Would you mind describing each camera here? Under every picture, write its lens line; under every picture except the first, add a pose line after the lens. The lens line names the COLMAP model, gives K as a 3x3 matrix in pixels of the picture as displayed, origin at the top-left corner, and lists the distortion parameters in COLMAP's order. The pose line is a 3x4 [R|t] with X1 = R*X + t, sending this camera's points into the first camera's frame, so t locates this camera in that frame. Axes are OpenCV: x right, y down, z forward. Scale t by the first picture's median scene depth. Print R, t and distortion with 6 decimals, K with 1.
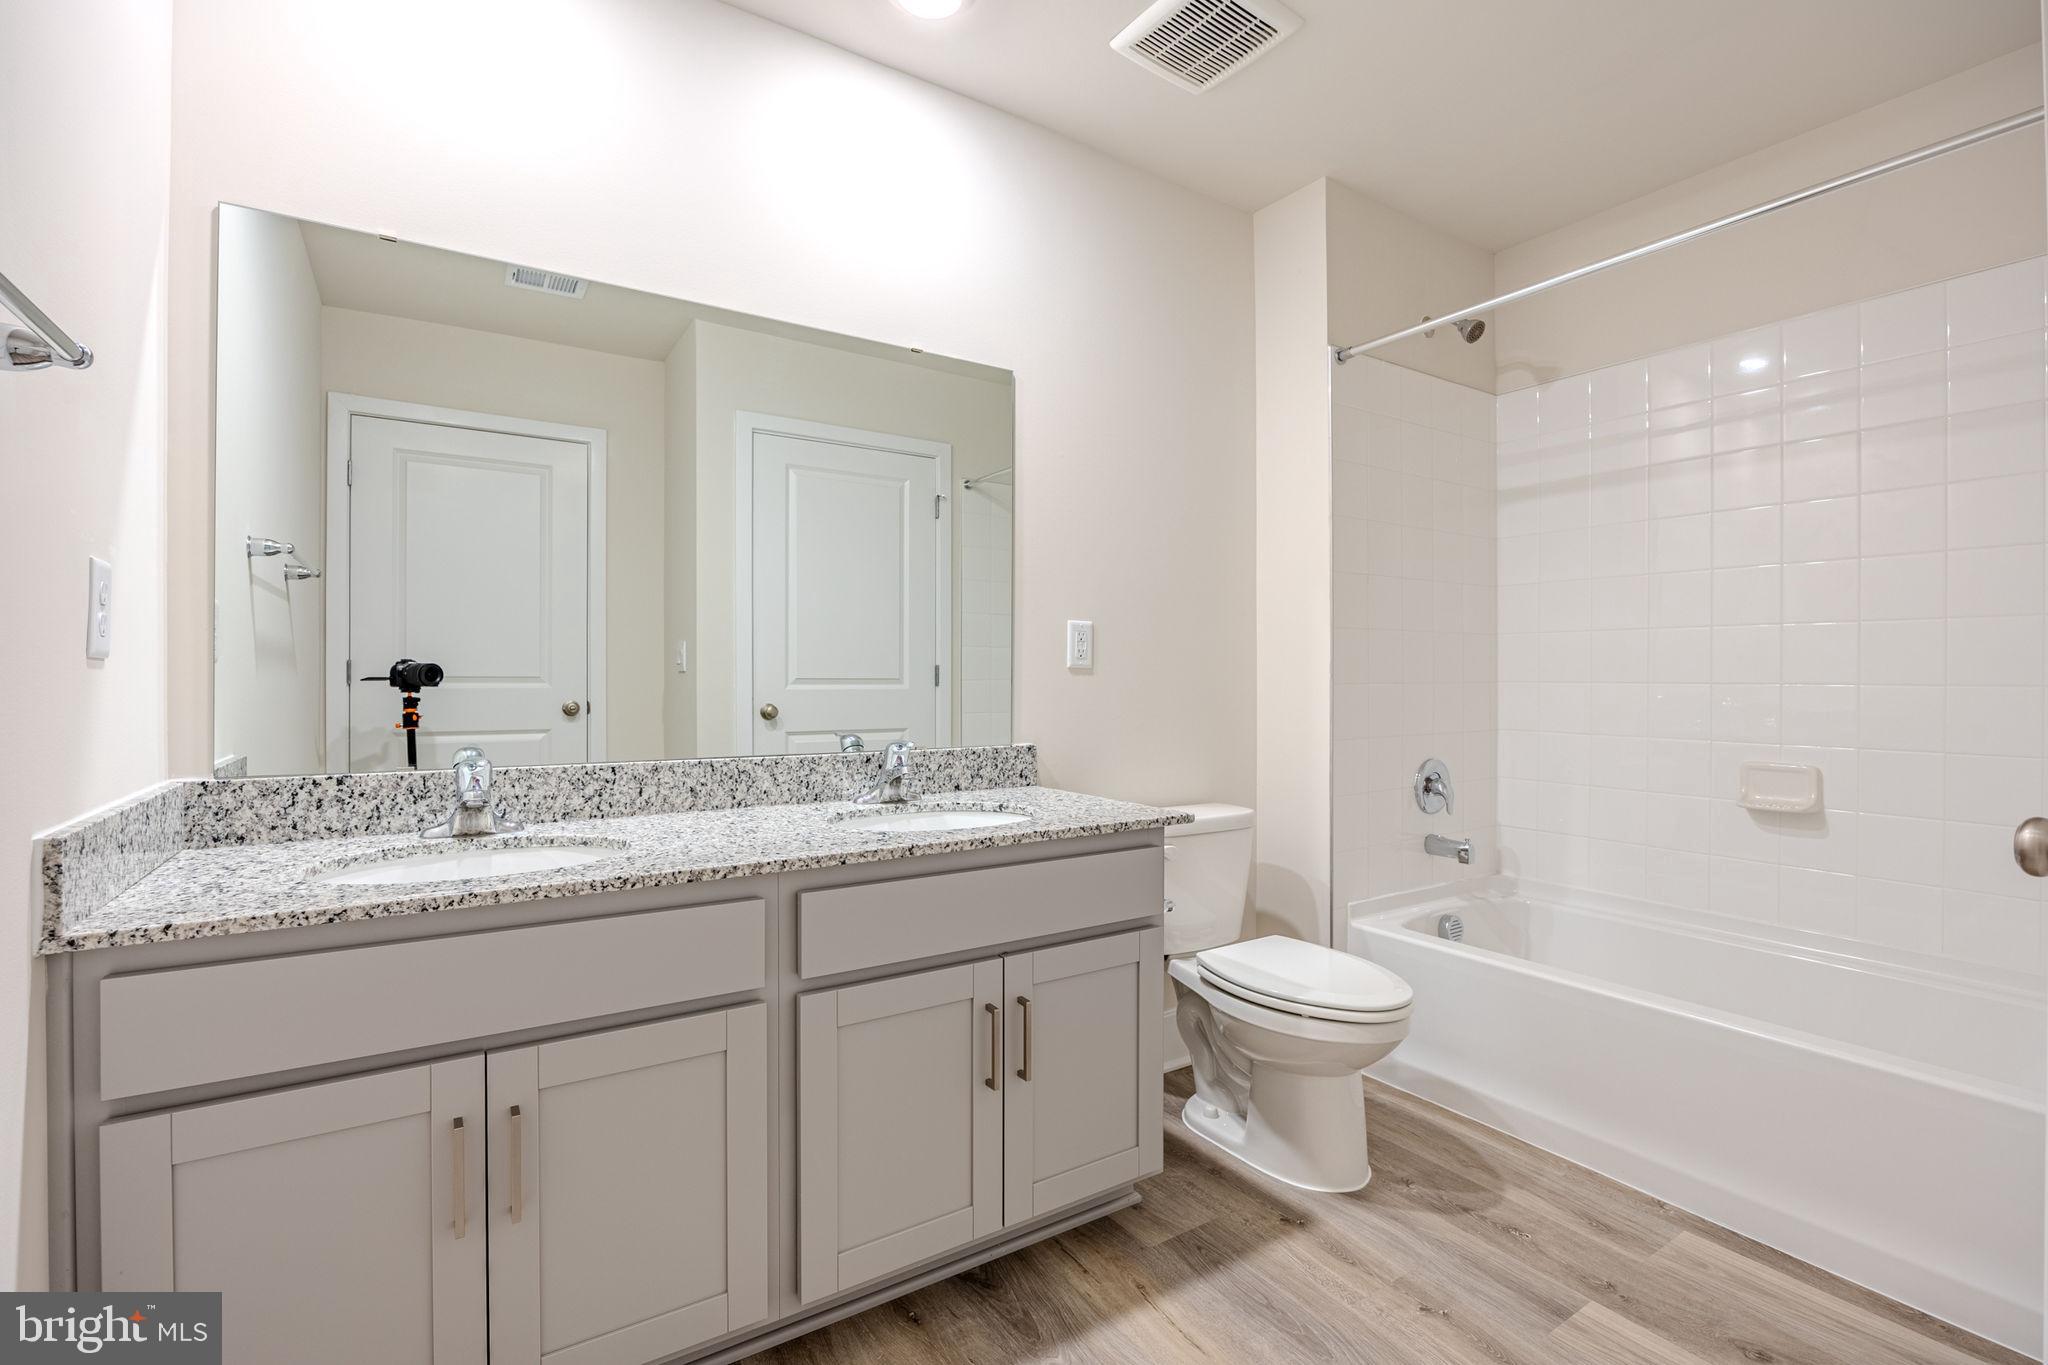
lens RADIAL K [[934.7, 0, 1014.1], [0, 934.7, 677.7], [0, 0, 1]] dist [-0.009708, 0.003194]
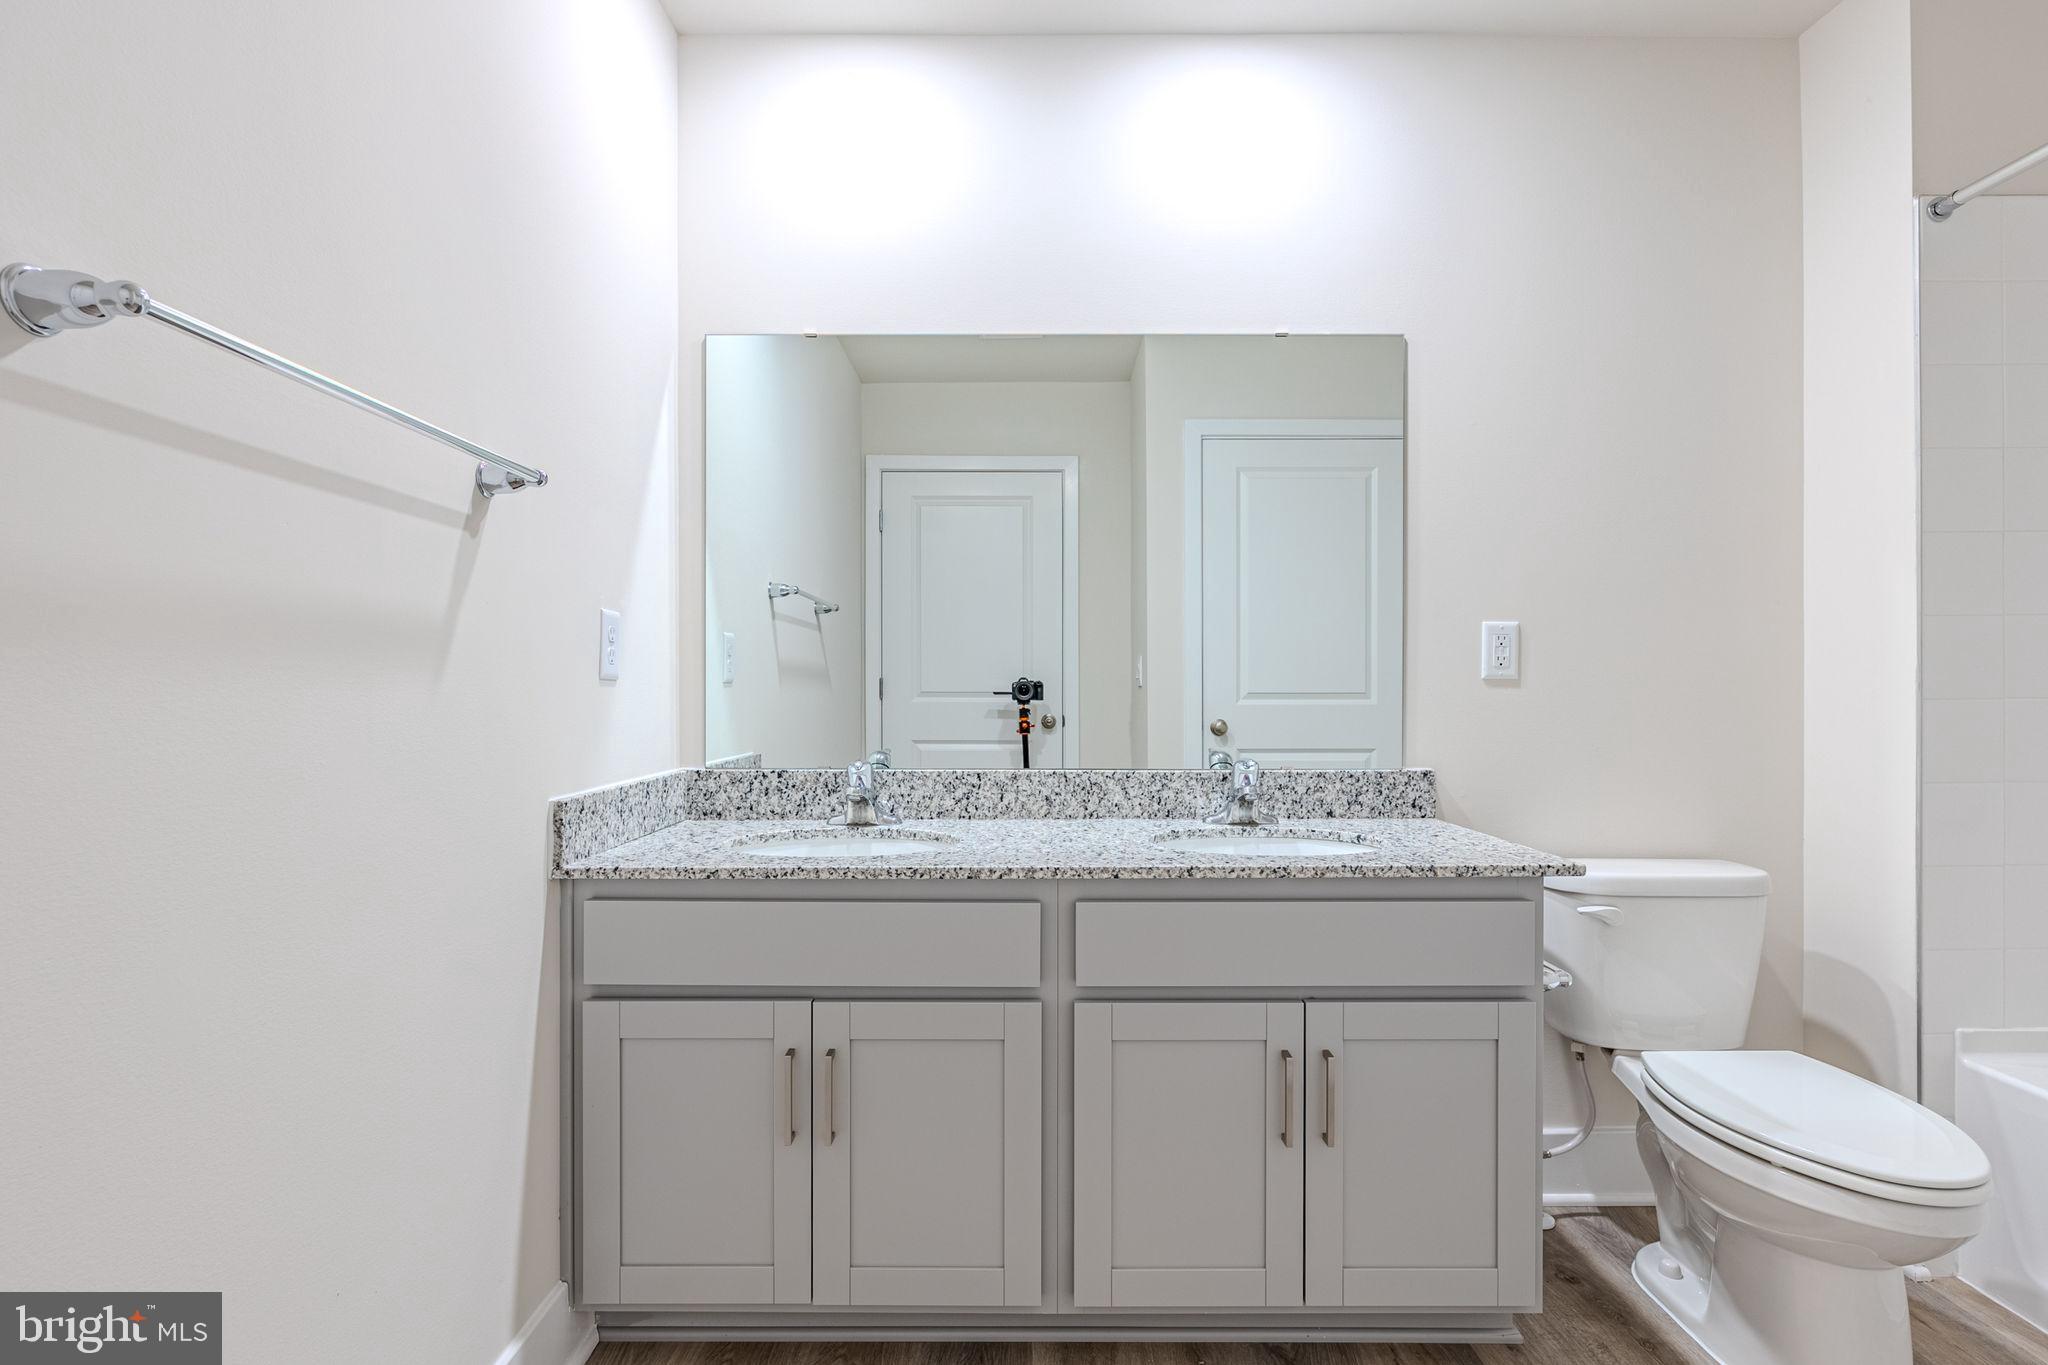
lens RADIAL K [[1015.4, 0, 1023.2], [0, 1015.4, 694.0], [0, 0, 1]] dist [0.008515, -0.000101]
pose [[0.831989, -0.001634, -0.554790, 0.273275], [0.002279, 0.999997, 0.000472, 0.001597], [0.554788, -0.001657, 0.831990, 0.032306]]
